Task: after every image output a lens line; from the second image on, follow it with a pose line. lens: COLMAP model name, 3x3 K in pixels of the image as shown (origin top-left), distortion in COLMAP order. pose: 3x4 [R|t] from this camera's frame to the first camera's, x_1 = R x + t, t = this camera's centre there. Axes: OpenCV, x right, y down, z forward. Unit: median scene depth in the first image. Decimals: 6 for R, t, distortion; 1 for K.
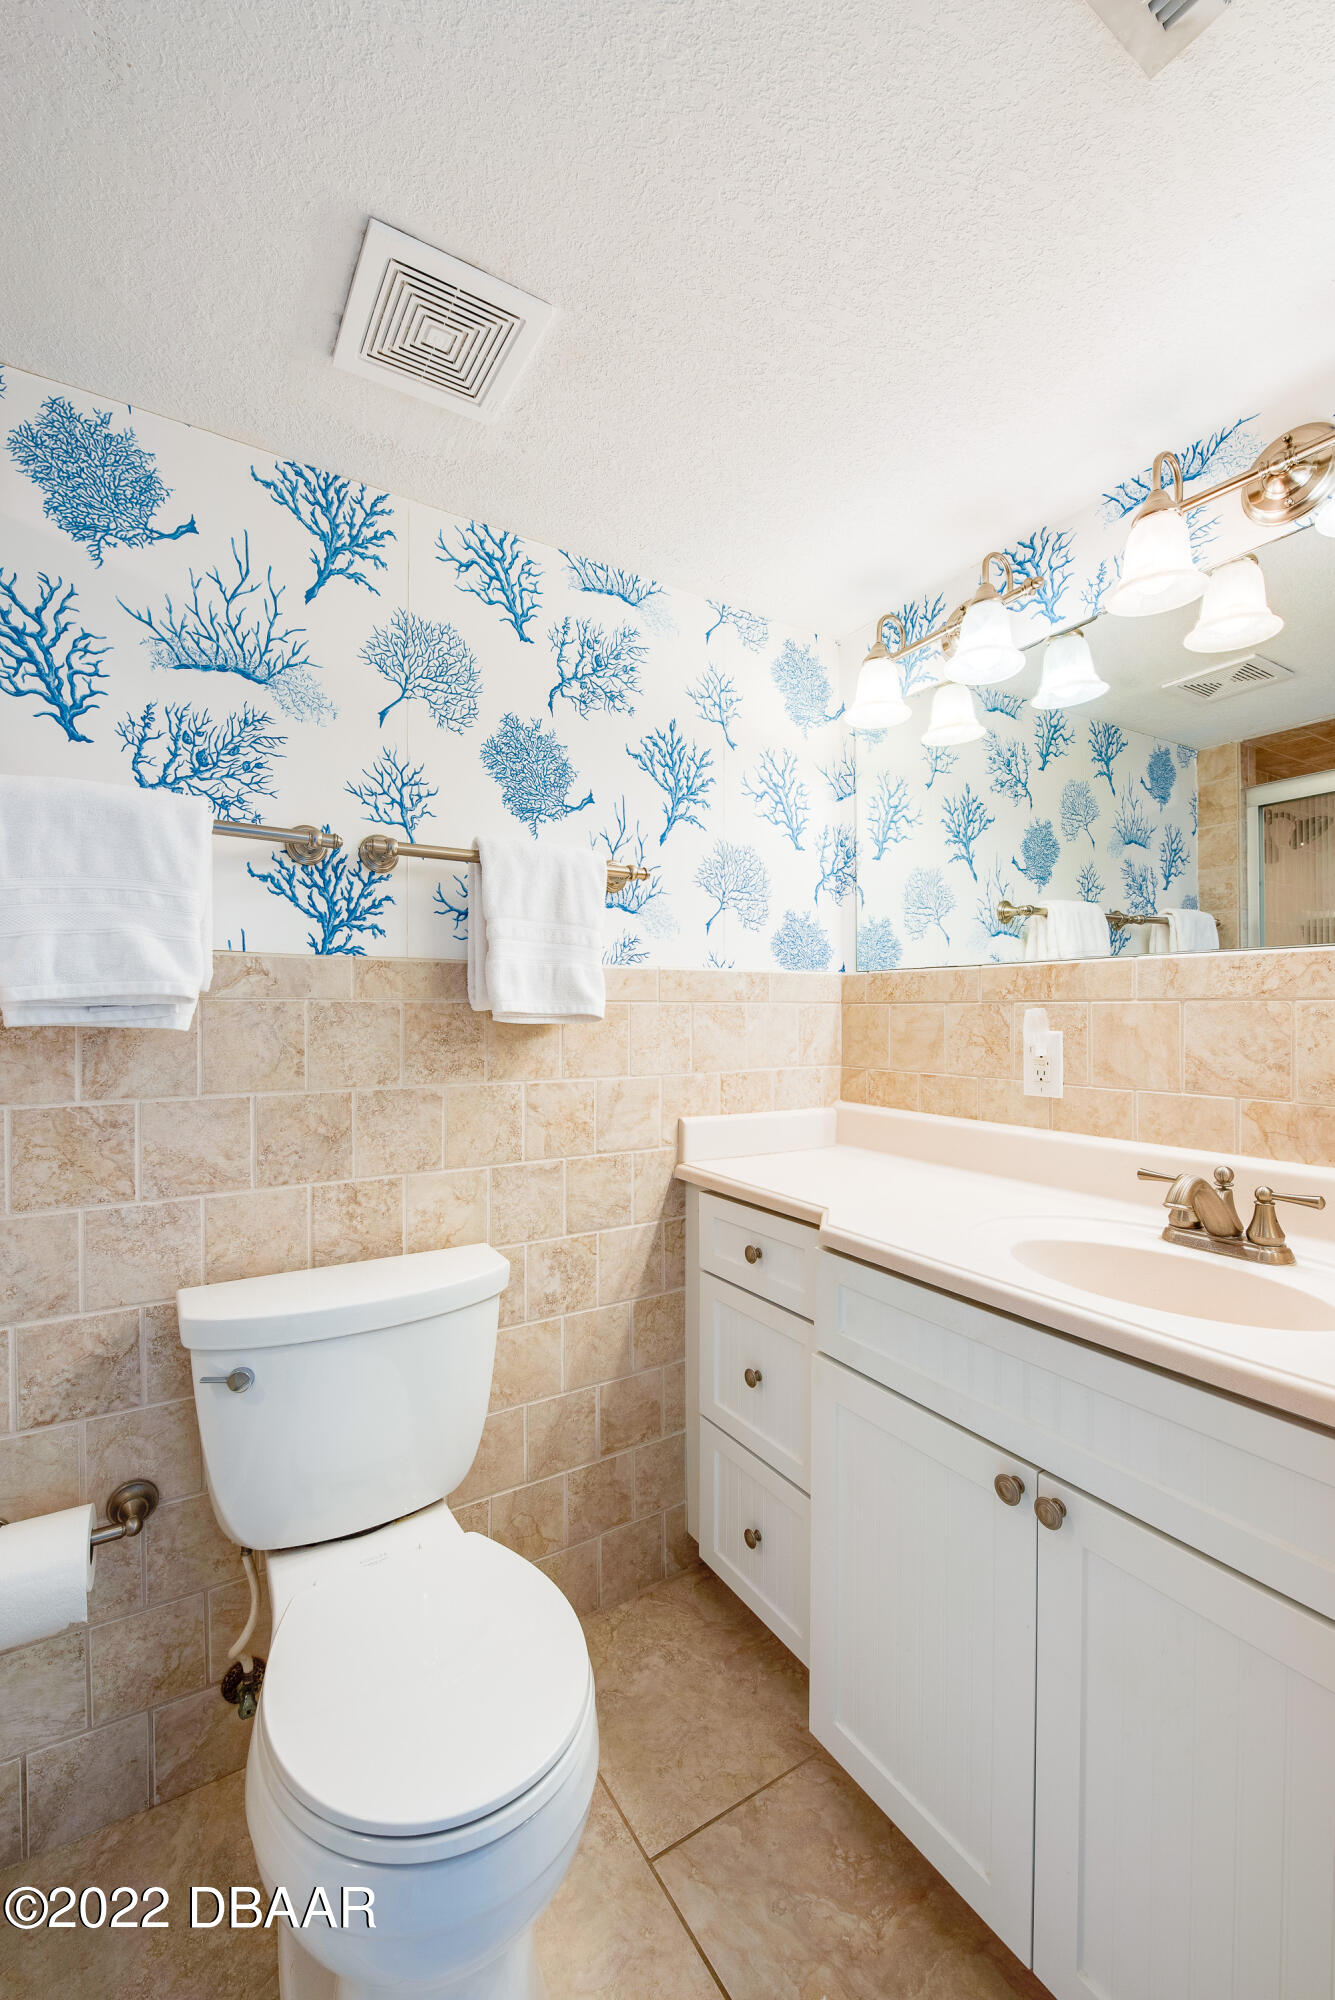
lens RADIAL K [[789.5, 0, 658.4], [0, 789.5, 1008.7], [0, 0, 1]] dist [-0.008870, -0.002703]
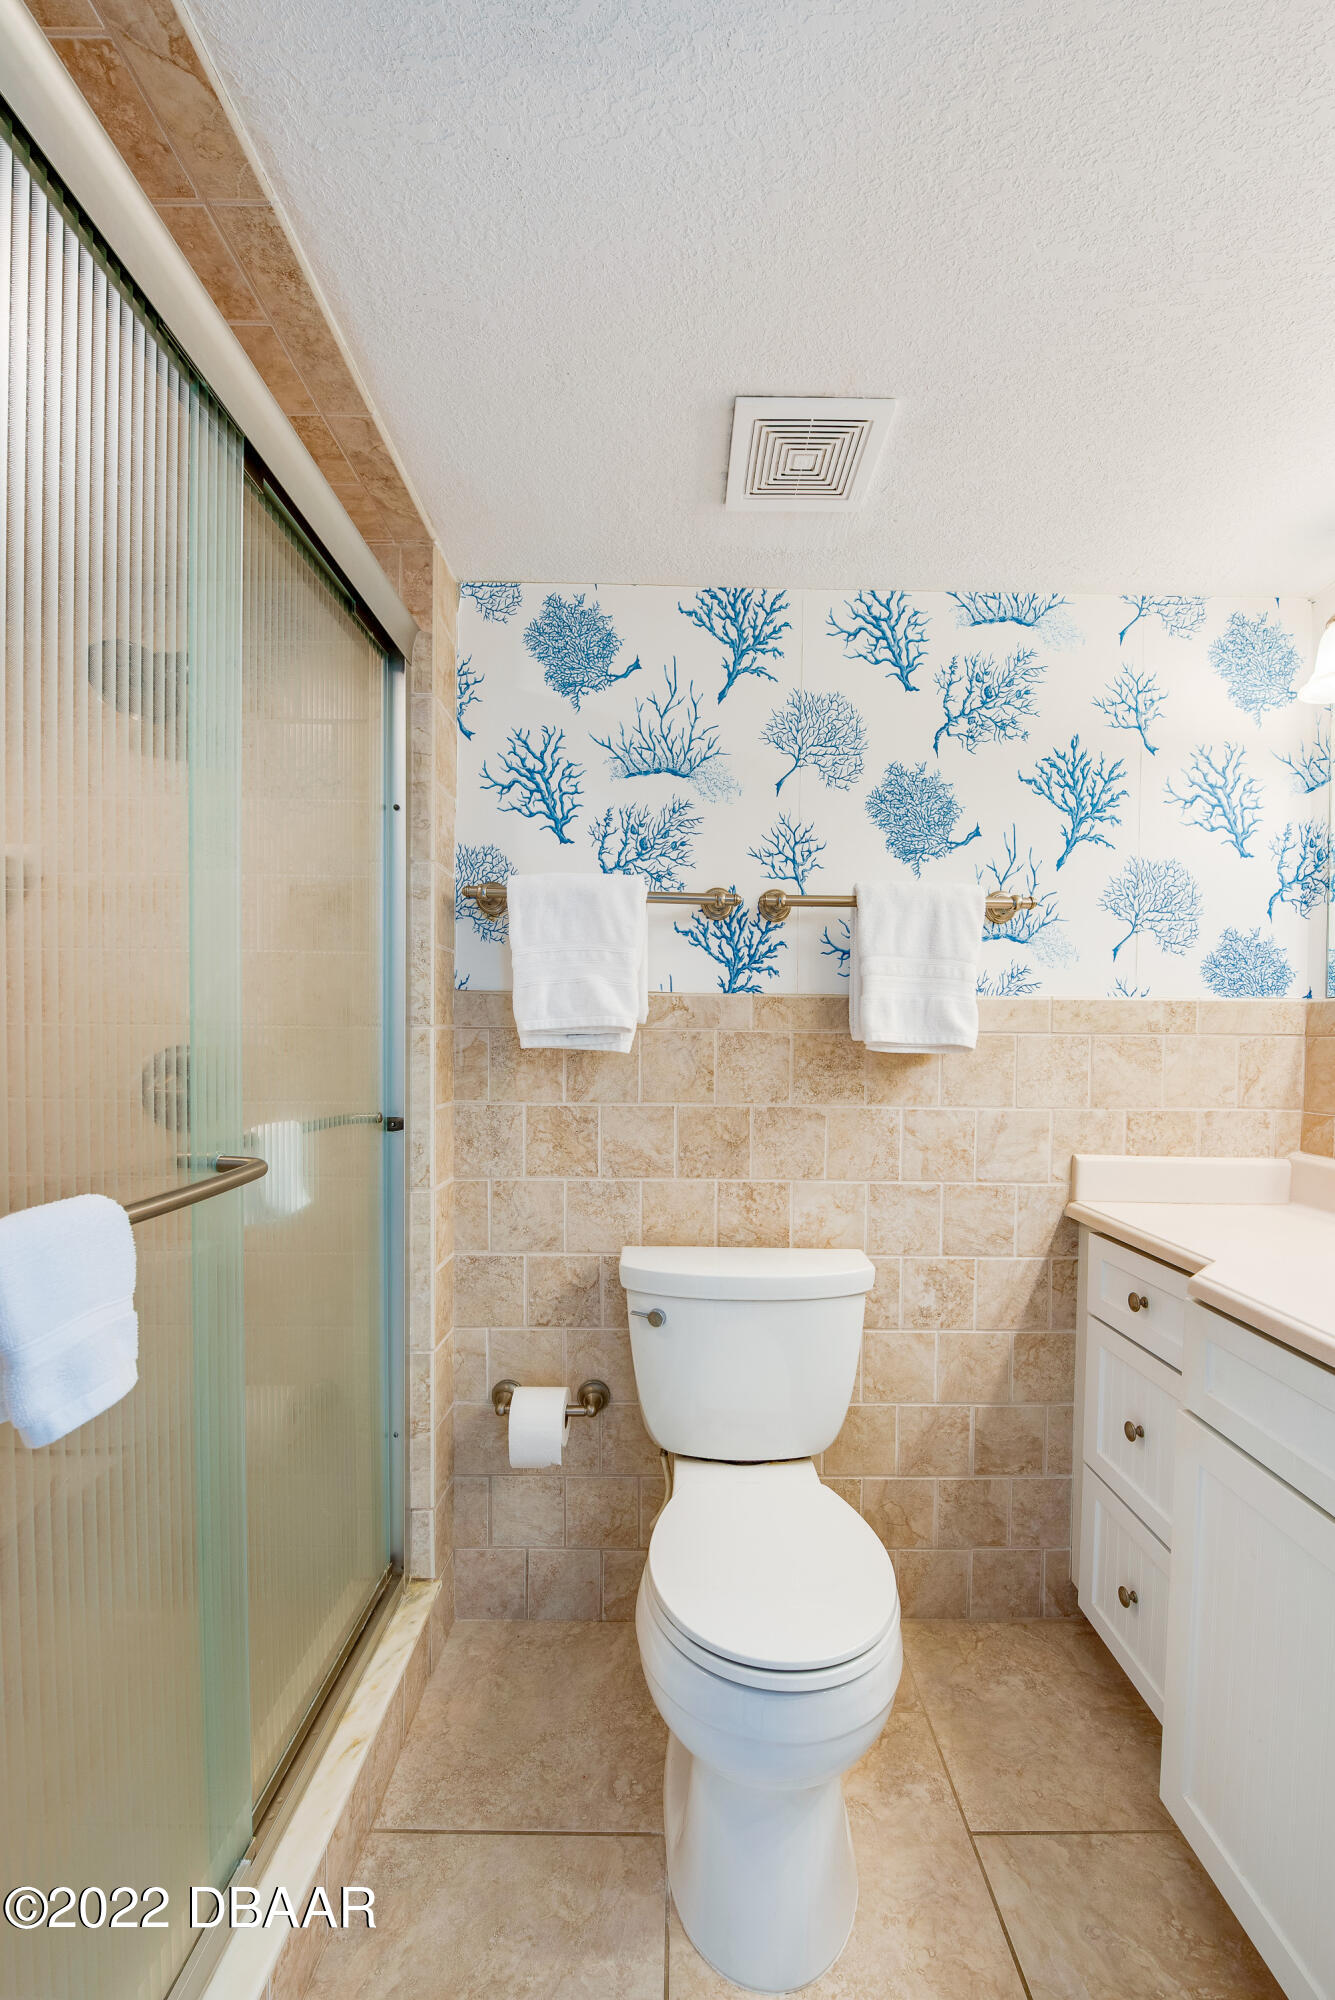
lens RADIAL K [[807.5, 0, 682.3], [0, 807.5, 1061.6], [0, 0, 1]] dist [-0.007719, -0.001568]
pose [[0.854593, 0.021718, -0.518844, 0.157267], [-0.008045, 0.999559, 0.028588, 0.002019], [0.519236, -0.020257, 0.854391, -0.101835]]
